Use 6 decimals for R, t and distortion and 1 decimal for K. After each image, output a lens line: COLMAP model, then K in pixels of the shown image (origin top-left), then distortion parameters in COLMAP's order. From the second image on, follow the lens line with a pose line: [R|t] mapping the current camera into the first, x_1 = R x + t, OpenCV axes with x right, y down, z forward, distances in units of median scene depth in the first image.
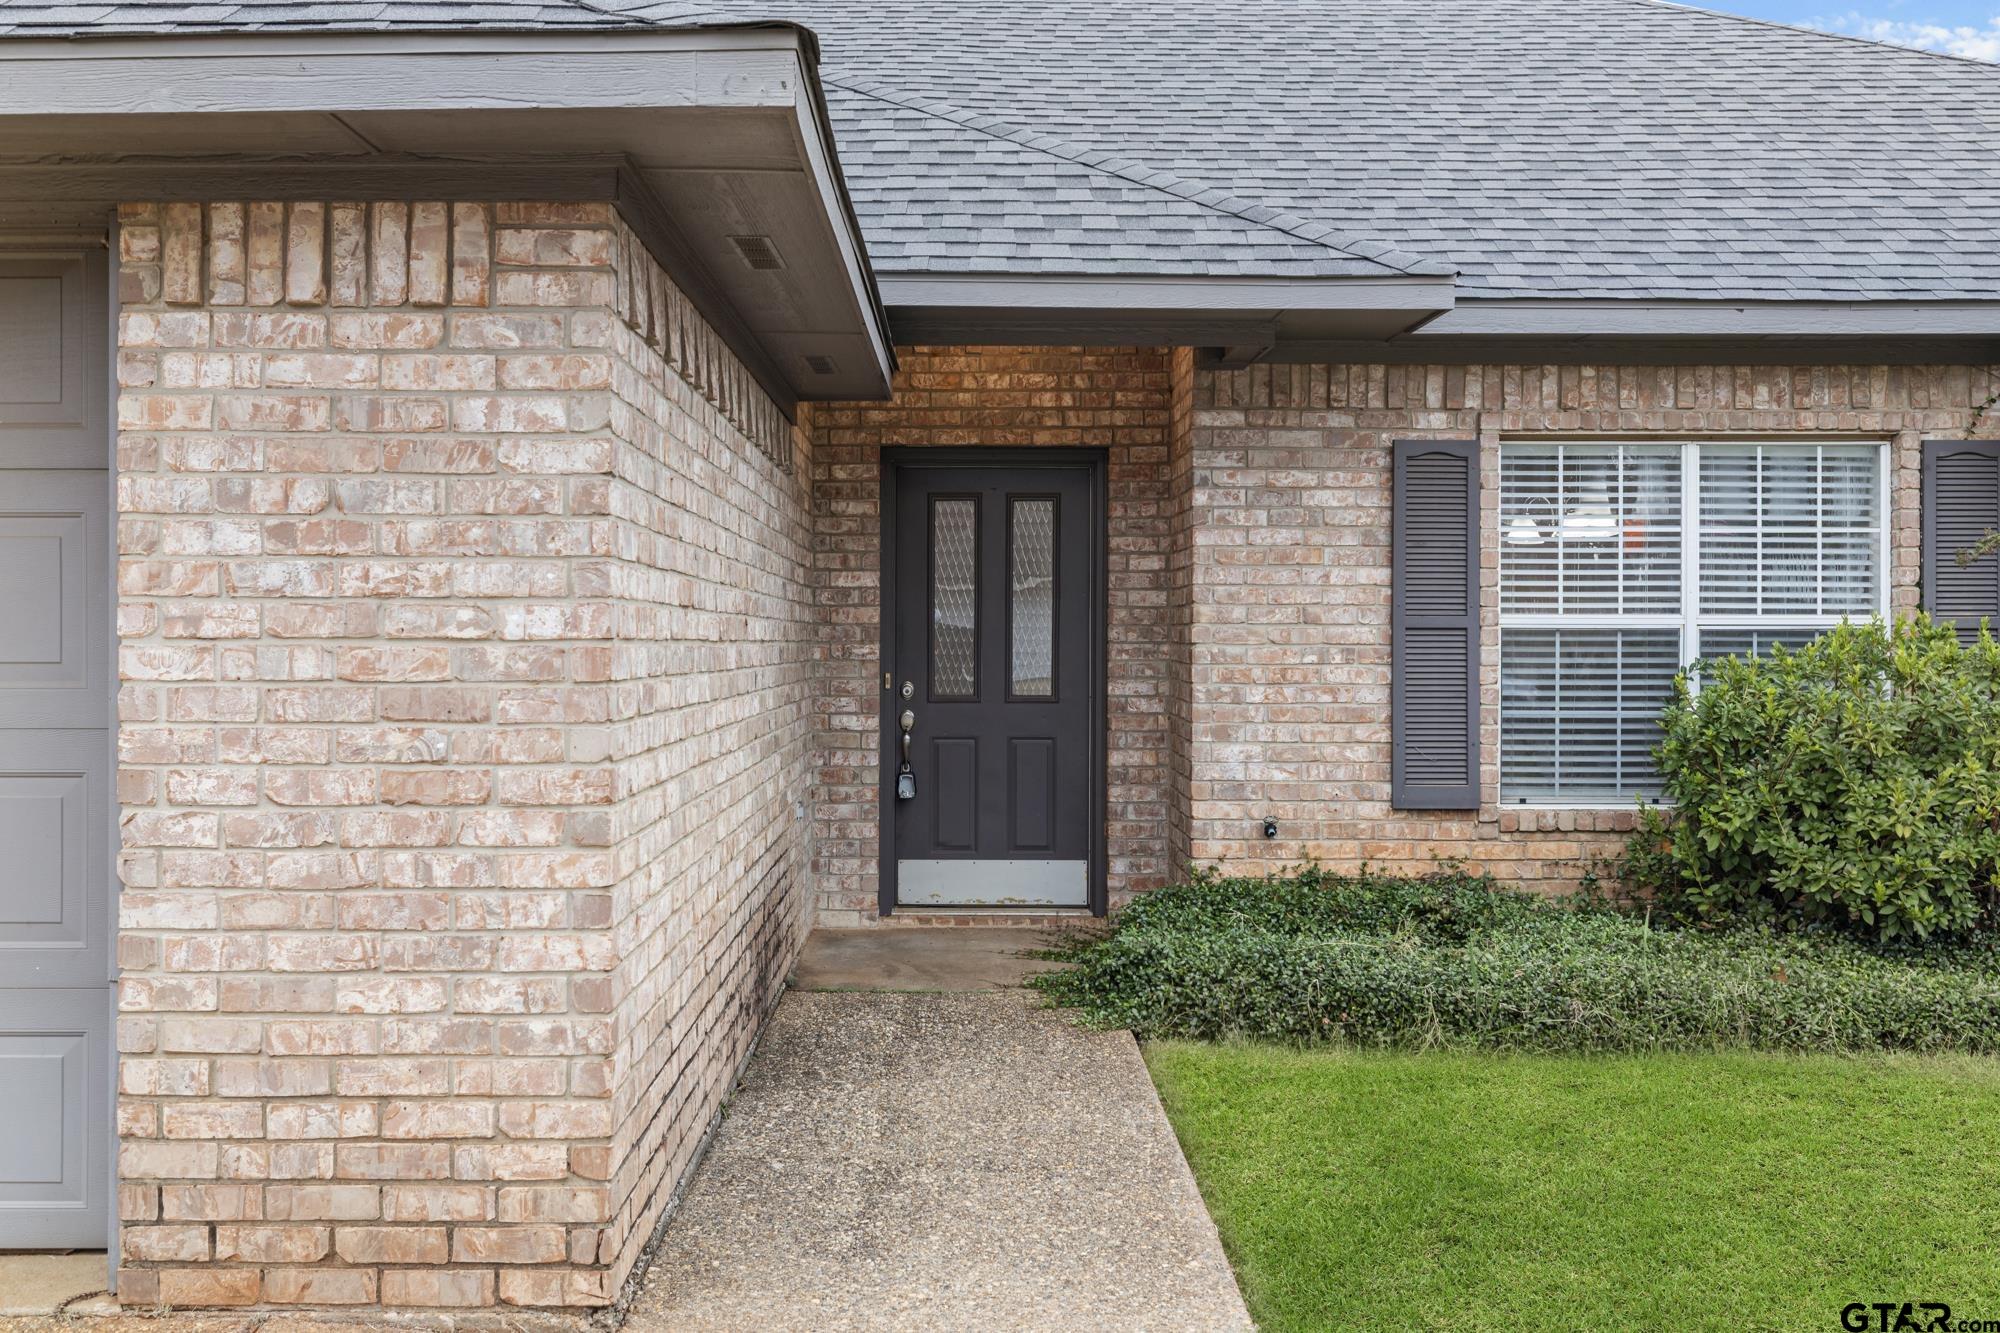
lens RADIAL K [[2025.8, 0, 1000.0], [0, 2025.8, 666.5], [0, 0, 1]] dist [0.001328, 0.005193]
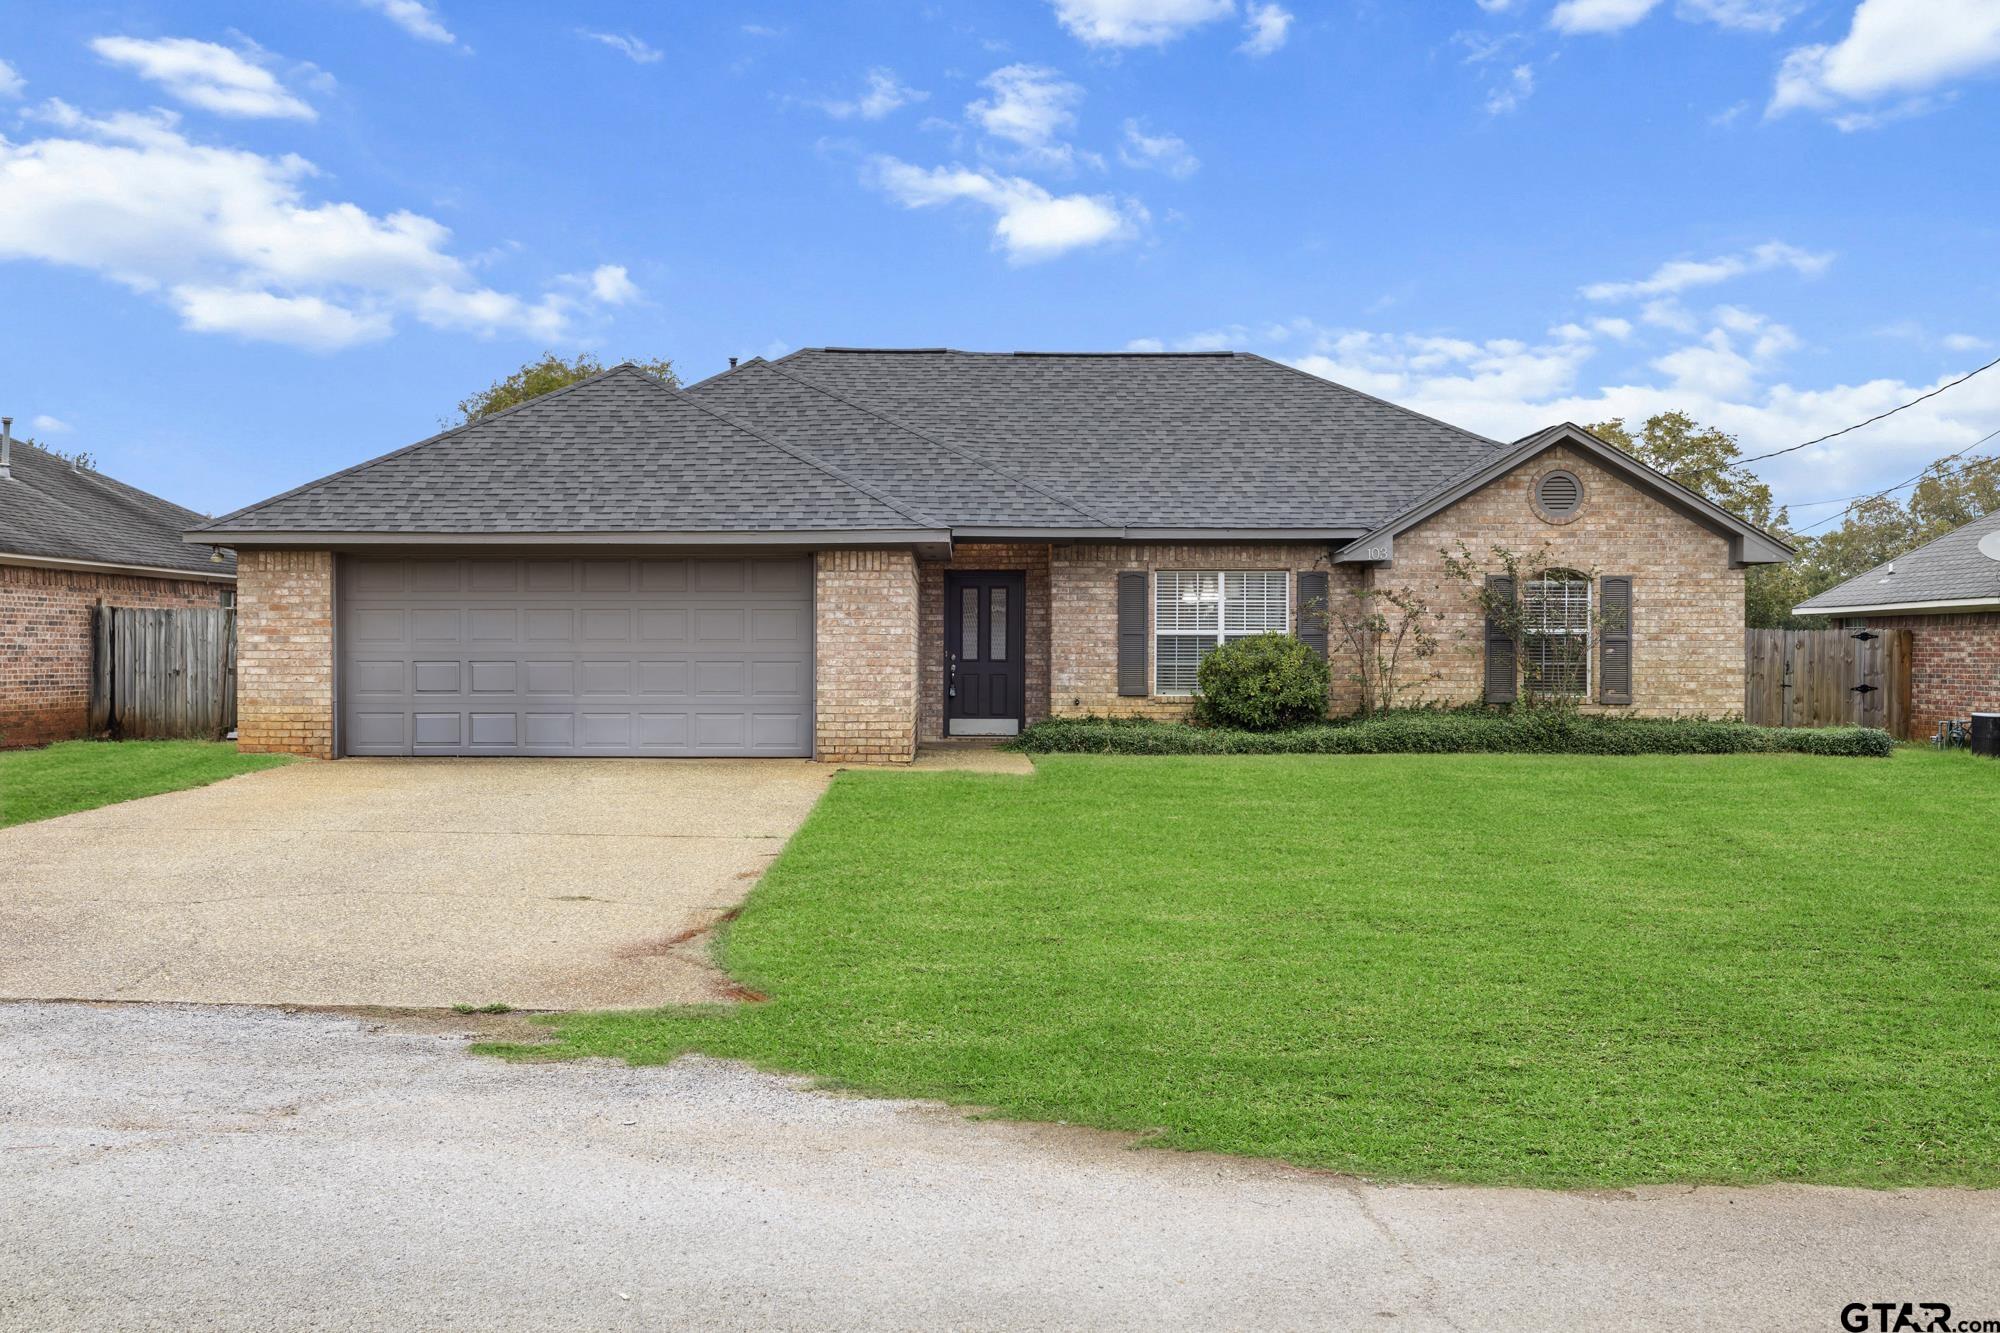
lens RADIAL K [[2025.8, 0, 1000.0], [0, 2025.8, 666.5], [0, 0, 1]] dist [0.001328, 0.005193]
pose [[0.999993, 0.000437, 0.003639, 0.008924], [-0.000407, 0.999967, -0.008147, 0.052136], [-0.003642, 0.008146, 0.999960, -1.972139]]
